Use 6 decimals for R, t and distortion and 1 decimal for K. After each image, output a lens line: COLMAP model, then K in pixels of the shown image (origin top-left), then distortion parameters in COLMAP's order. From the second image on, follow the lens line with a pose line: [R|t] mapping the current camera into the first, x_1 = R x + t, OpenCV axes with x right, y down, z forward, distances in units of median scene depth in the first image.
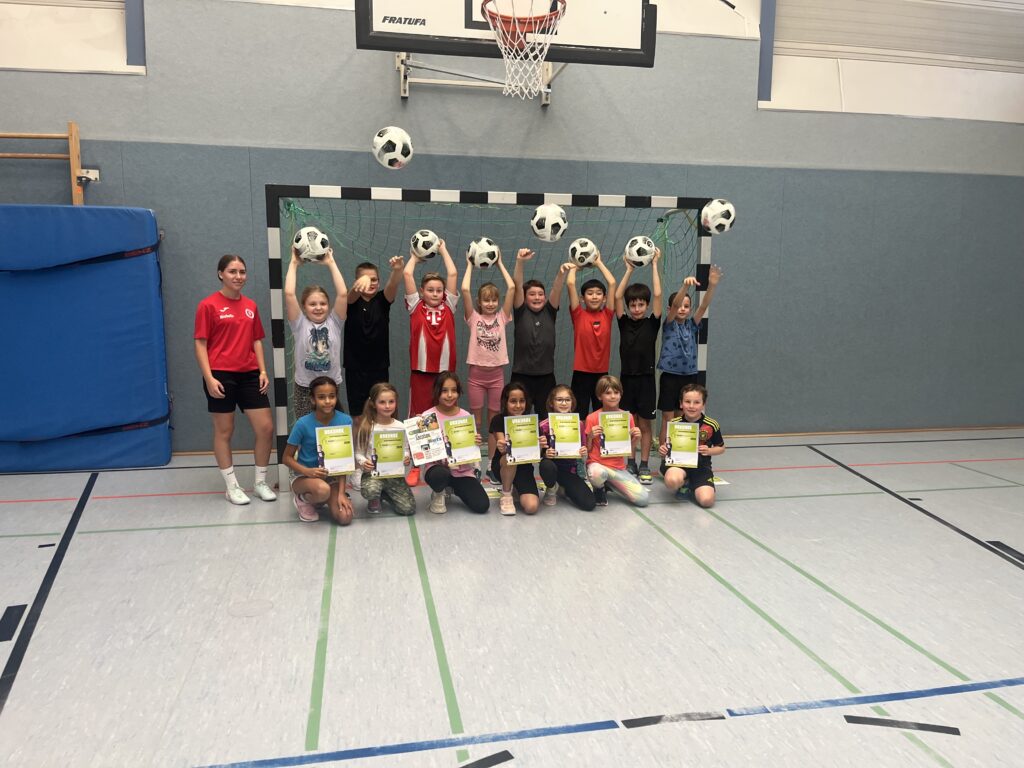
lens RADIAL K [[791.5, 0, 515.0], [0, 791.5, 383.3], [0, 0, 1]] dist [0.034010, -0.063101]
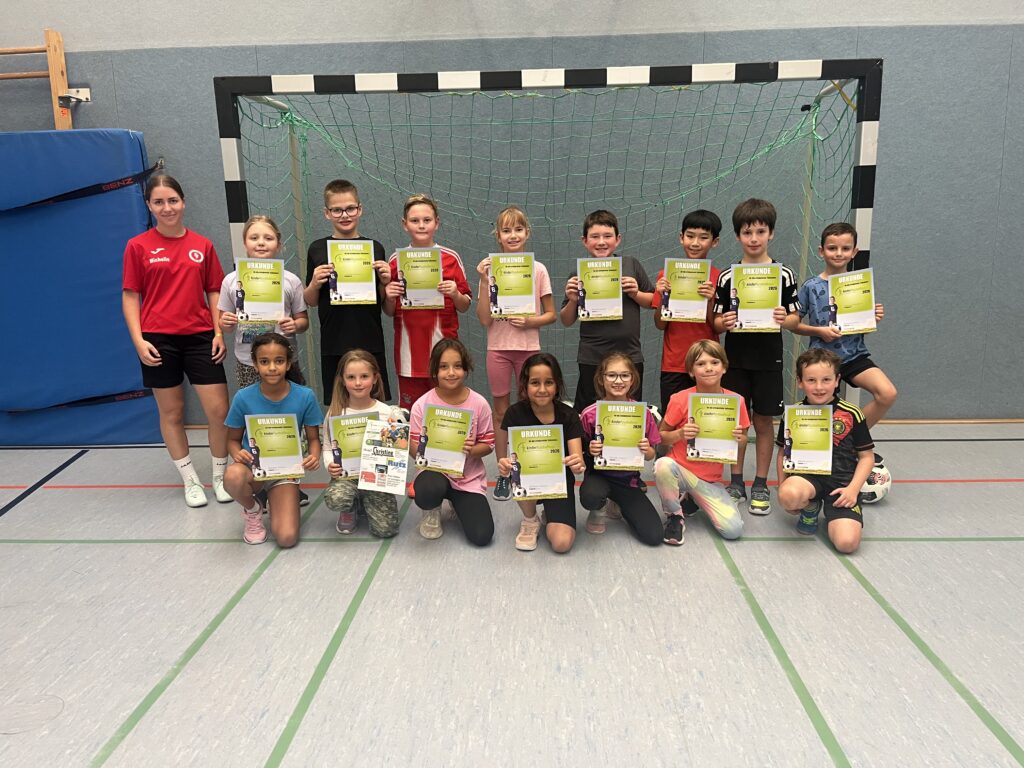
lens RADIAL K [[791.5, 0, 511.4], [0, 791.5, 380.2], [0, 0, 1]] dist [0.034010, -0.063101]
pose [[0.970704, 0.016621, -0.239701, 0.132171], [-0.001683, 0.998050, 0.062390, -0.017730], [0.240271, -0.060158, 0.968840, 0.332530]]
